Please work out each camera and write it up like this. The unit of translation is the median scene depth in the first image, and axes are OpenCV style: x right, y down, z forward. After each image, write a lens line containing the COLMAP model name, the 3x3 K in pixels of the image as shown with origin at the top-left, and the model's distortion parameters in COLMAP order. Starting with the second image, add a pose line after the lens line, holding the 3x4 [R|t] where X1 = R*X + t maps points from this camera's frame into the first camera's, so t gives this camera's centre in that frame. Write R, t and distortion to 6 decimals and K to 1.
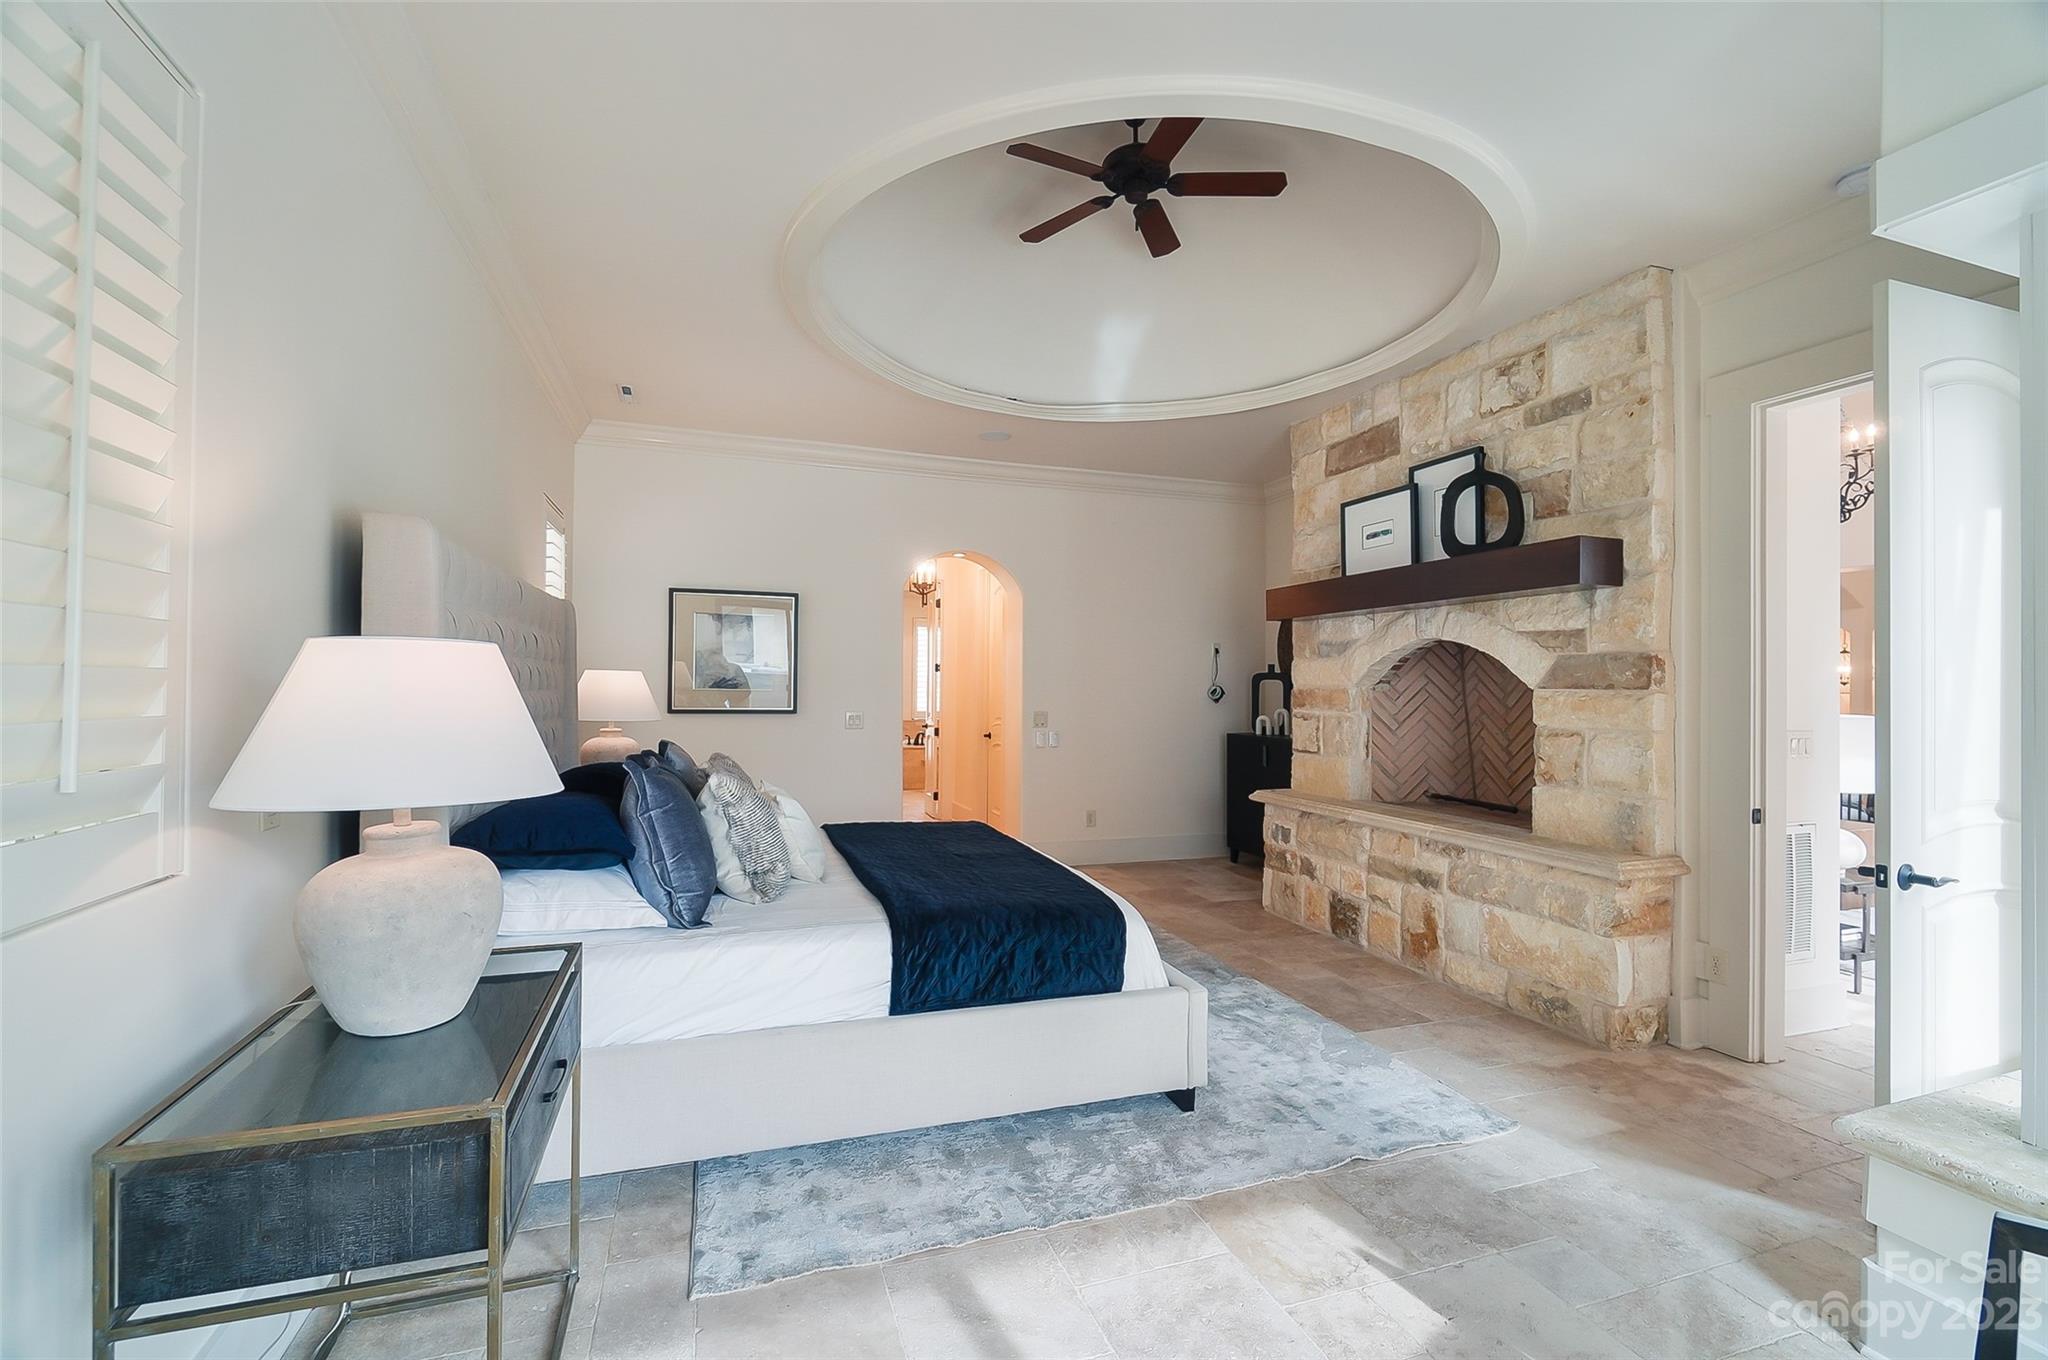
lens RADIAL K [[884.1, 0, 1021.6], [0, 884.1, 682.9], [0, 0, 1]] dist [-0.002858, -0.001484]
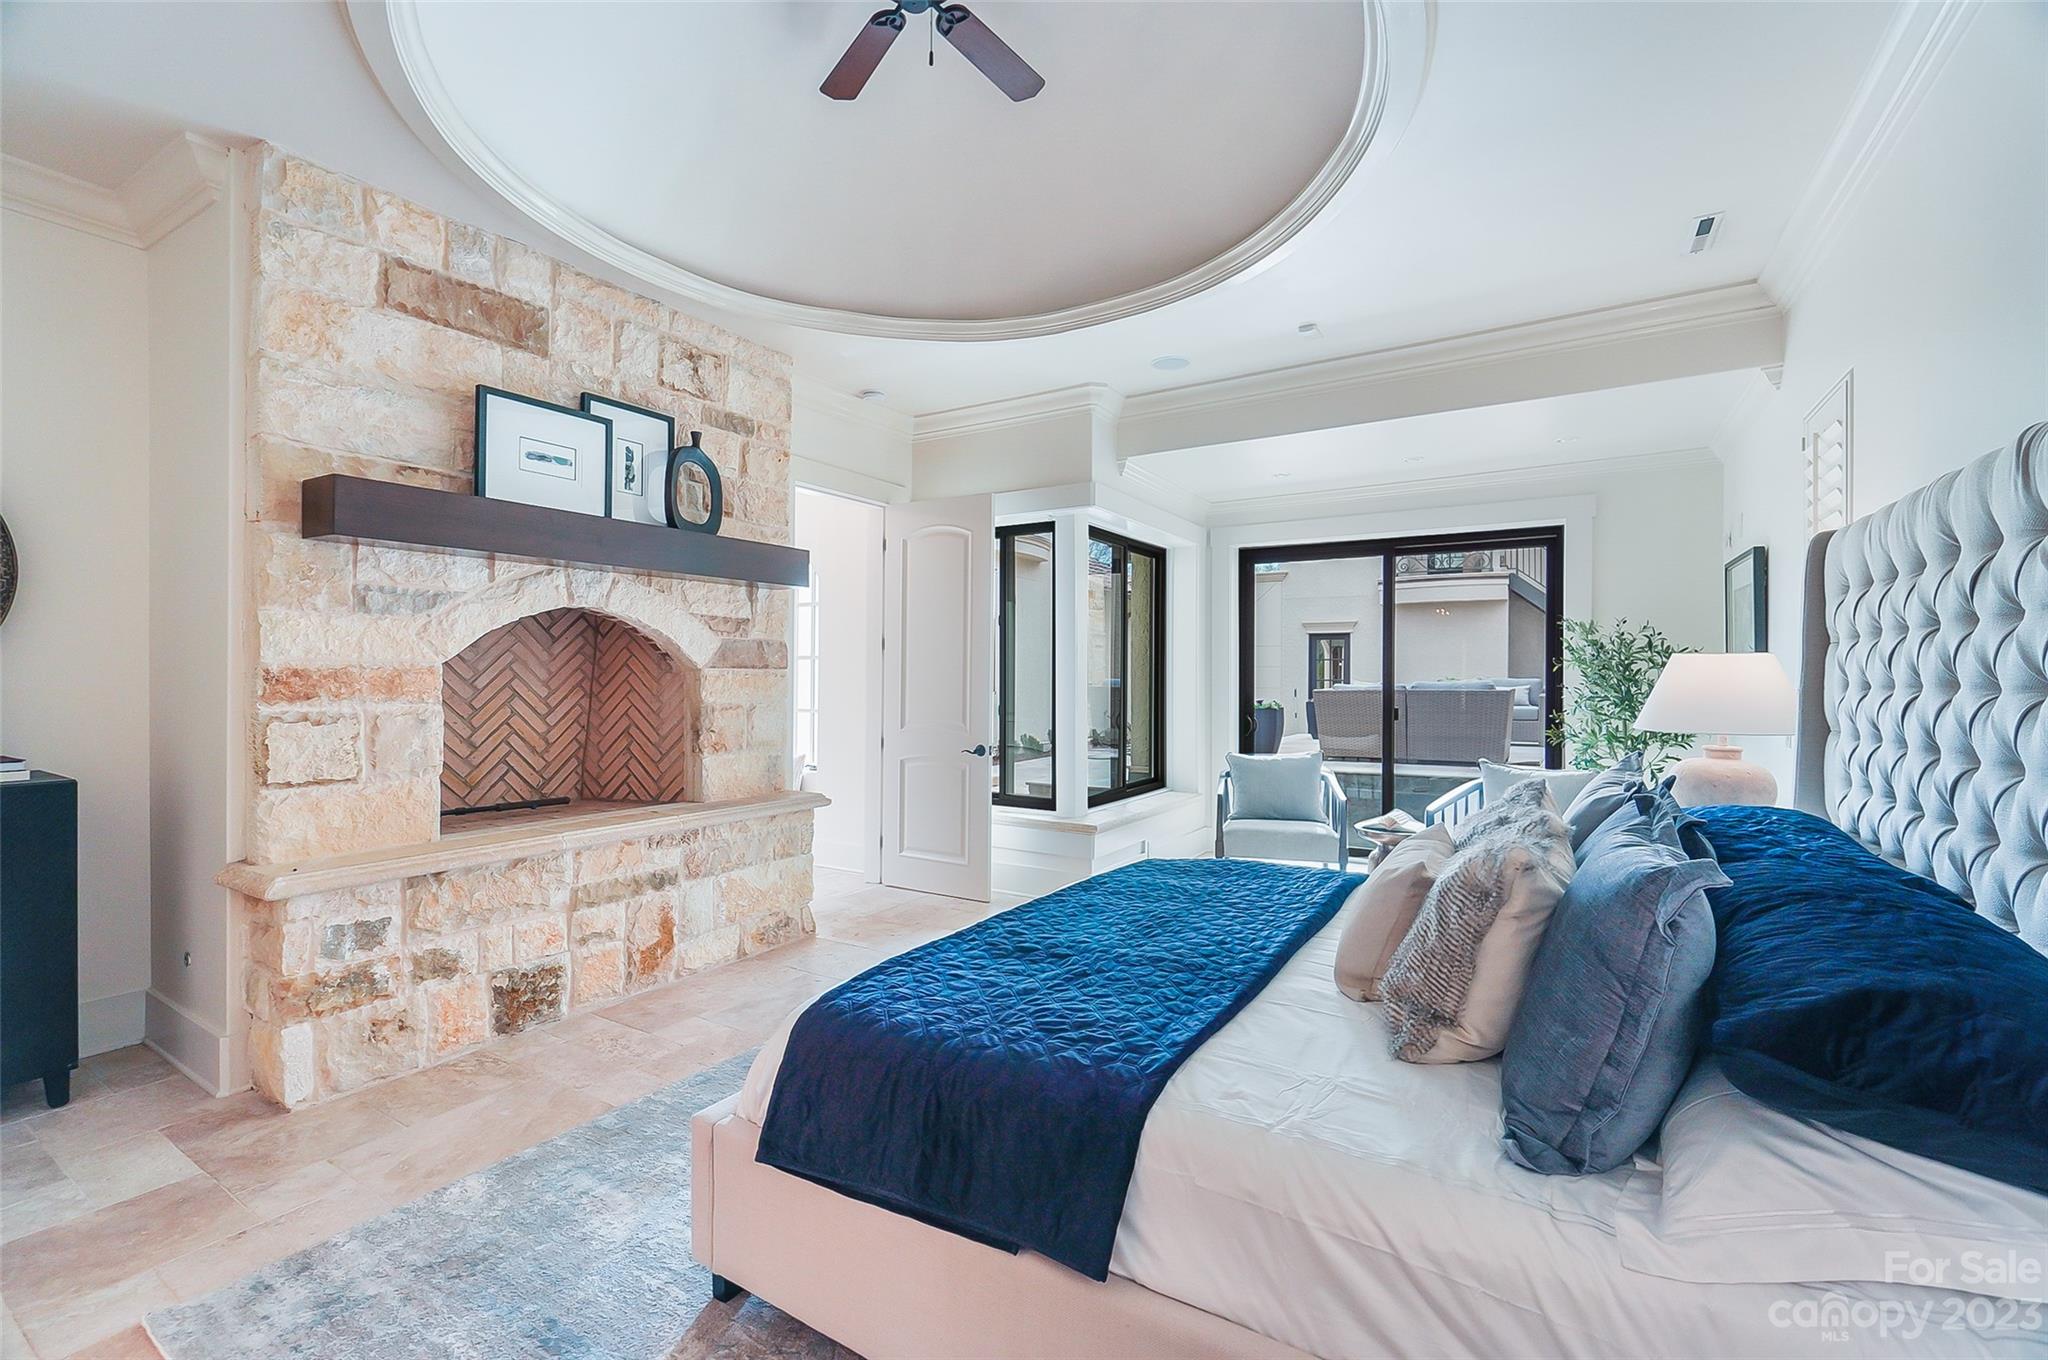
lens RADIAL K [[884.1, 0, 1024.2], [0, 884.1, 680.3], [0, 0, 1]] dist [-0.002858, -0.001484]
pose [[-0.631956, -0.016008, 0.774839, -0.450511], [-0.012966, 0.999865, 0.010082, 0.004916], [-0.774896, -0.003675, -0.632078, 1.230626]]
